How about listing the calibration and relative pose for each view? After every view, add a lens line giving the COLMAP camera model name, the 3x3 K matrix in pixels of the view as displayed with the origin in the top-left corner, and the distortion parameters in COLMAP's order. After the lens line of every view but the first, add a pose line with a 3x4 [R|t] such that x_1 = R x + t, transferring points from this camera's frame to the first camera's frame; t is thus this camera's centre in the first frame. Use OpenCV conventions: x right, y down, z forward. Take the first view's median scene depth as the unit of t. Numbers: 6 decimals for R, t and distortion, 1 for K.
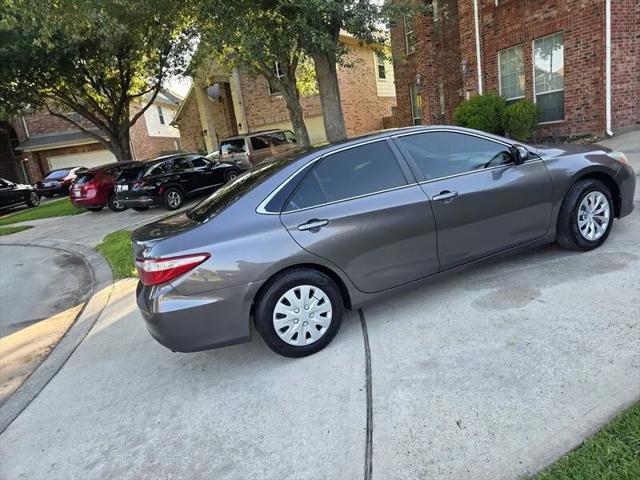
lens RADIAL K [[431.9, 0, 321.6], [0, 431.9, 229.4], [0, 0, 1]] dist [0.068010, -0.065817]
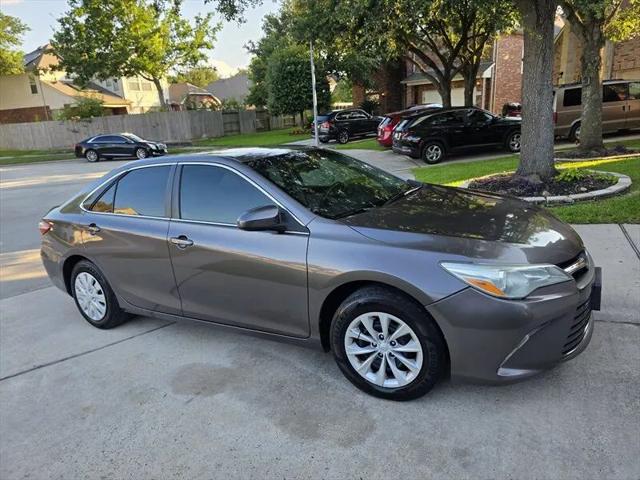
lens RADIAL K [[431.9, 0, 322.0], [0, 431.9, 231.7], [0, 0, 1]] dist [0.068010, -0.065817]
pose [[0.626396, 0.306950, -0.716526, 0.955129], [-0.191172, 0.951627, 0.240539, -0.317710], [0.755699, -0.013693, 0.654775, 0.547214]]
